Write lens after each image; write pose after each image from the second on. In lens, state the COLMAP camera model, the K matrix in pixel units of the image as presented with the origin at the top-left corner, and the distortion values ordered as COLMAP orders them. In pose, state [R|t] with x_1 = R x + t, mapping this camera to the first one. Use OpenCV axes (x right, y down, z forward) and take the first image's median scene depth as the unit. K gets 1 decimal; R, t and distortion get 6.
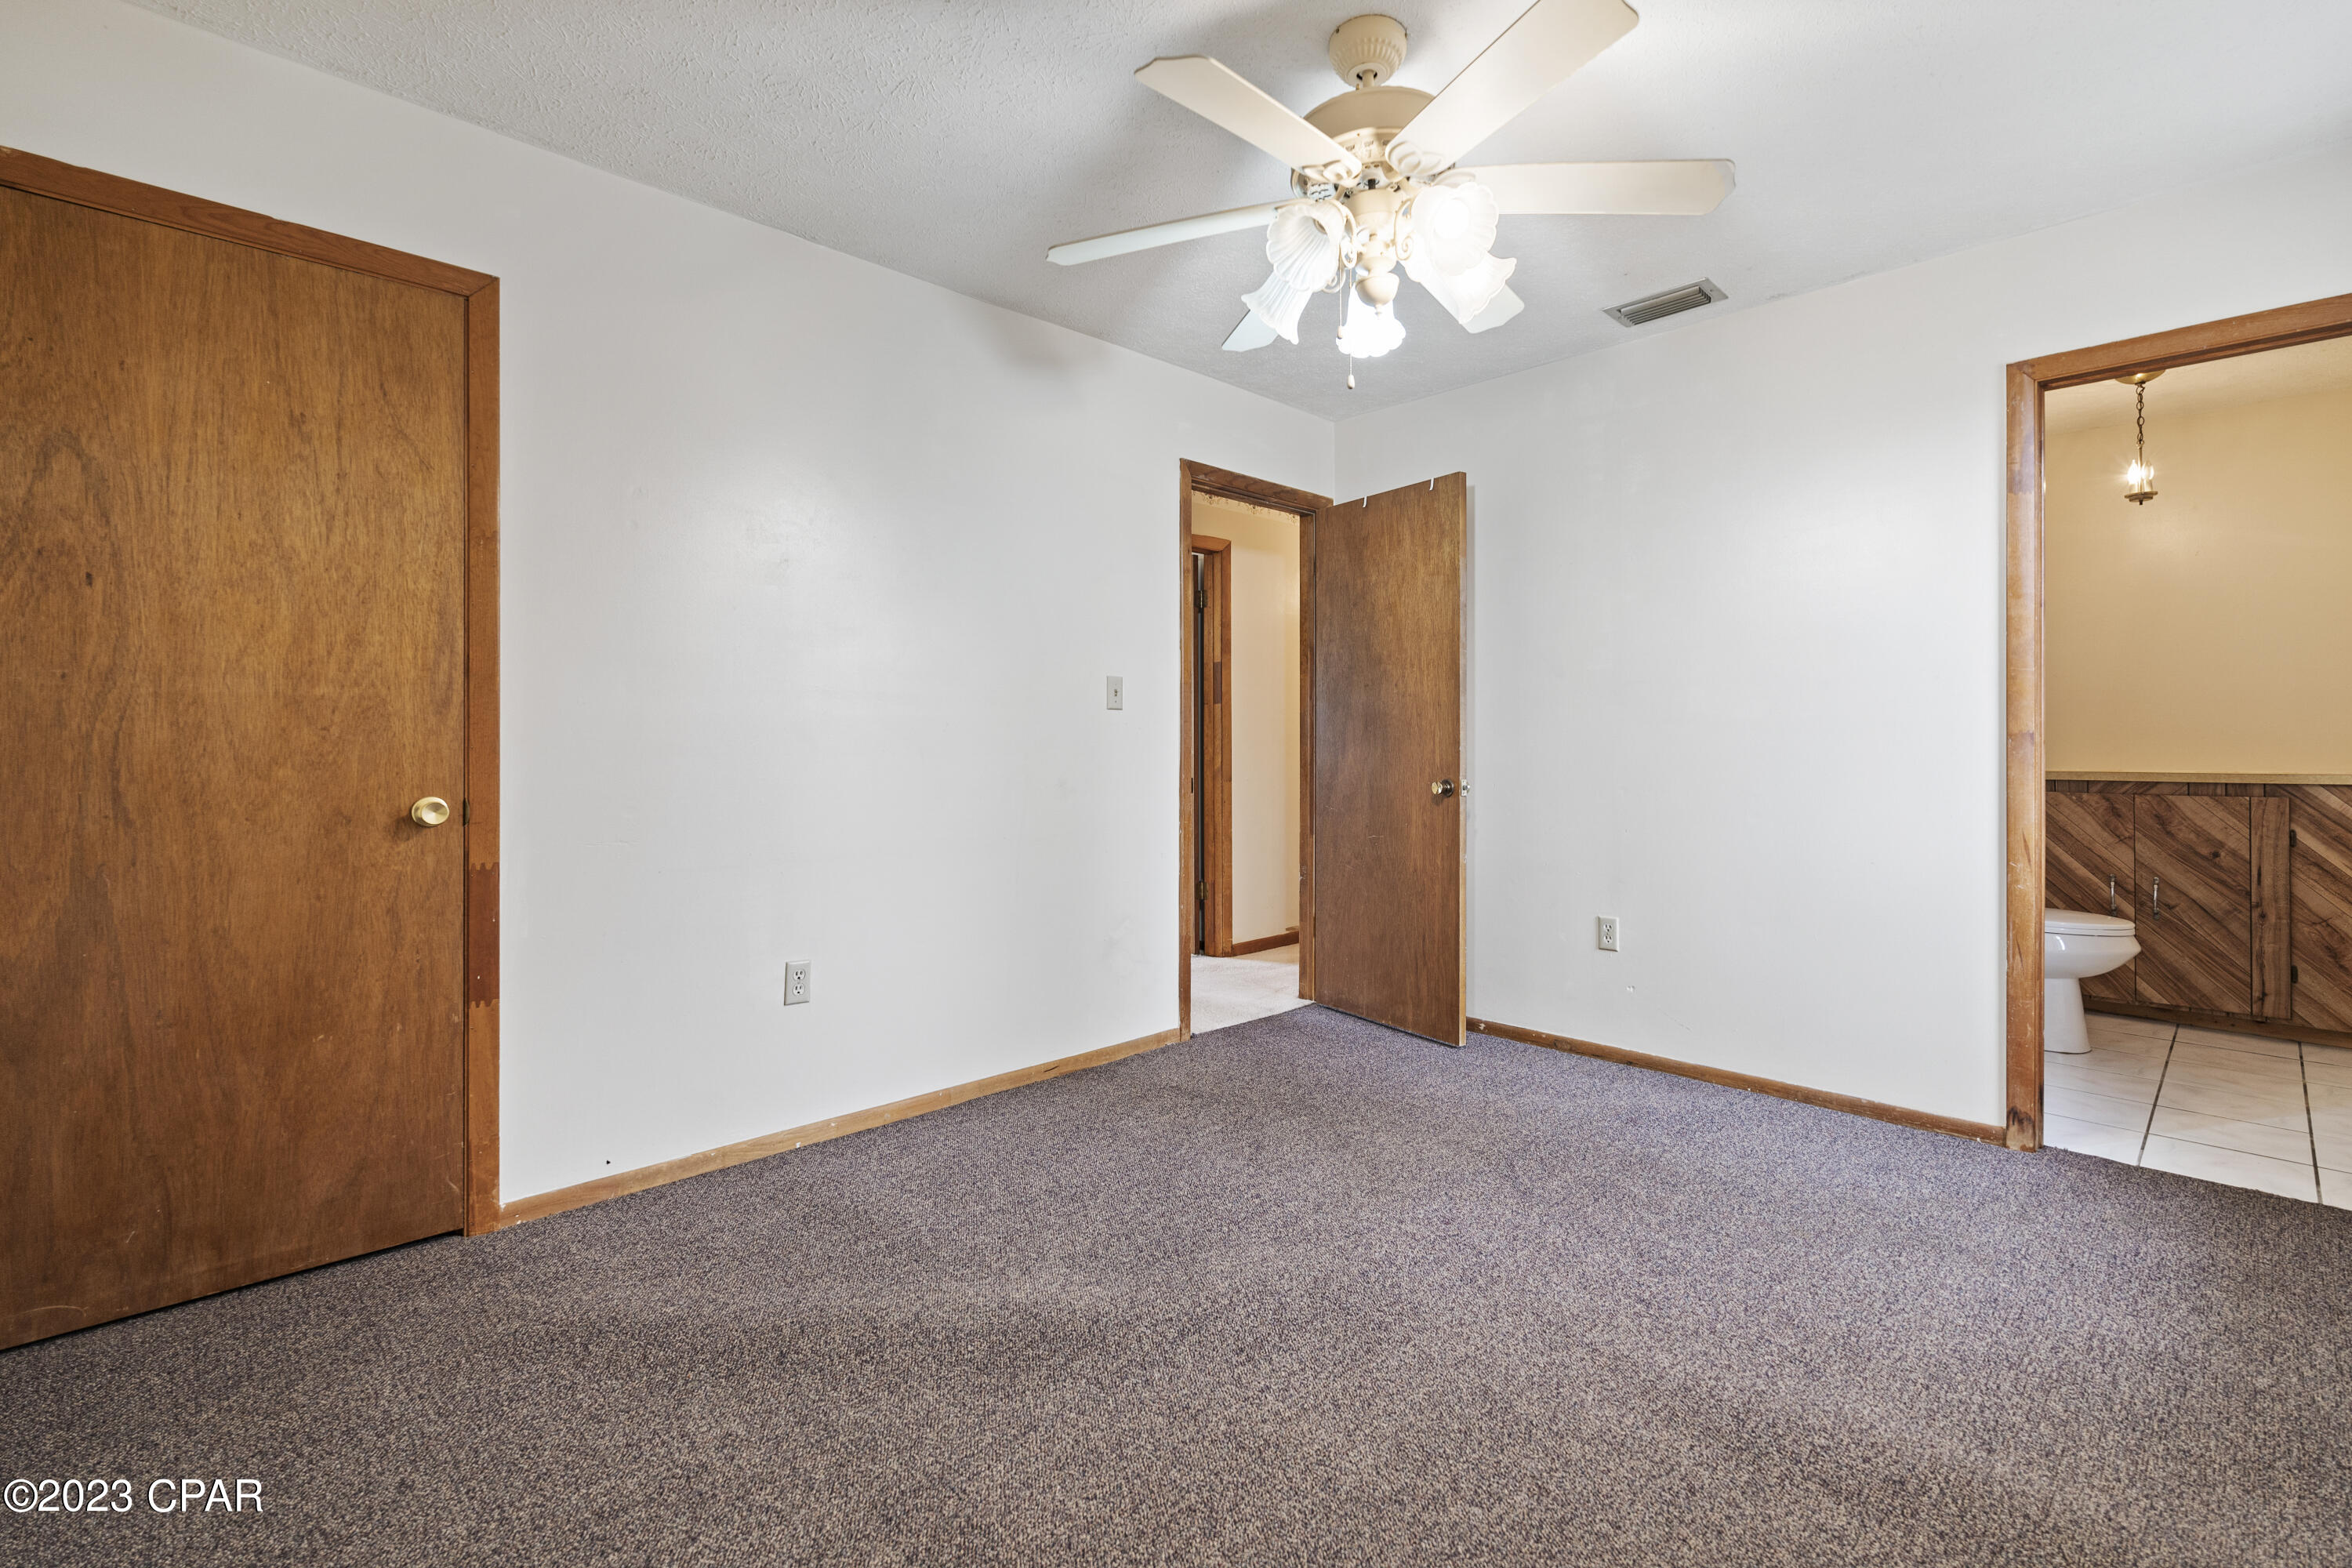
lens RADIAL K [[1043.8, 0, 1180.1], [0, 1043.8, 754.2], [0, 0, 1]] dist [-0.009151, 0.000745]
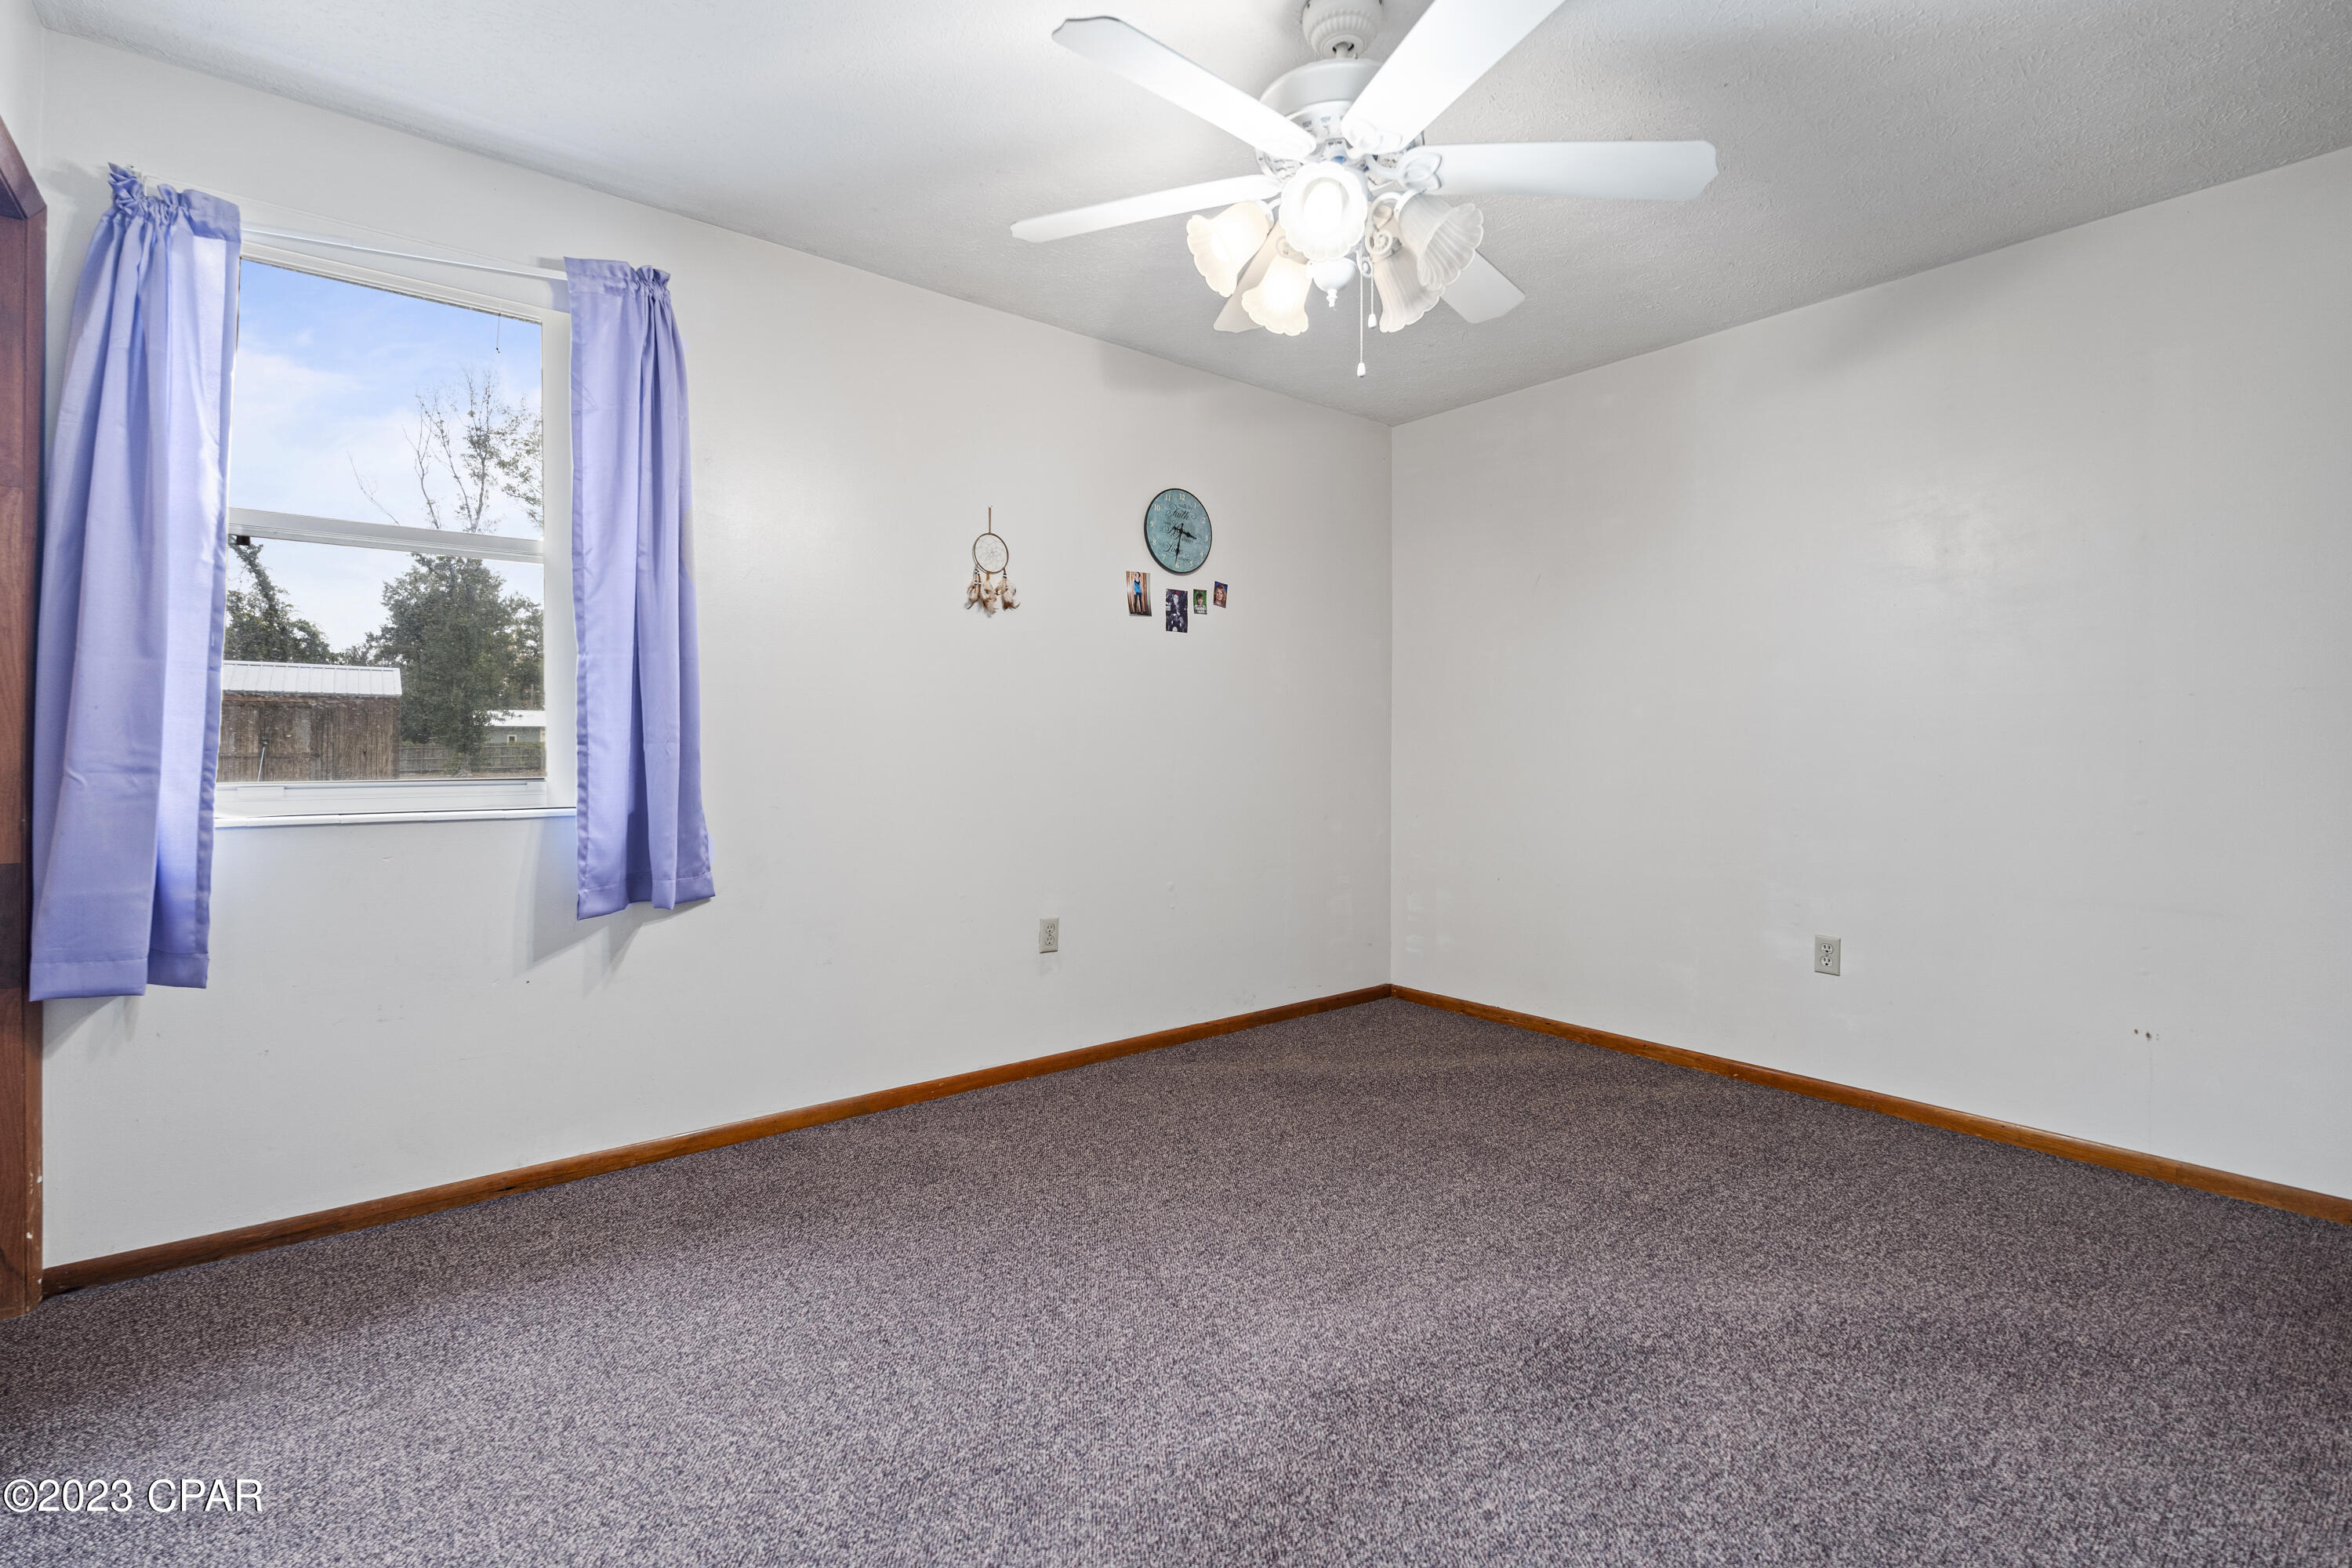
lens RADIAL K [[1043.8, 0, 1178.0], [0, 1043.8, 761.1], [0, 0, 1]] dist [-0.009151, 0.000745]
pose [[-0.995178, -0.006104, 0.097894, 0.236201], [-0.004445, 0.999843, 0.017151, -0.008606], [-0.097984, 0.016633, -0.995049, 1.938140]]
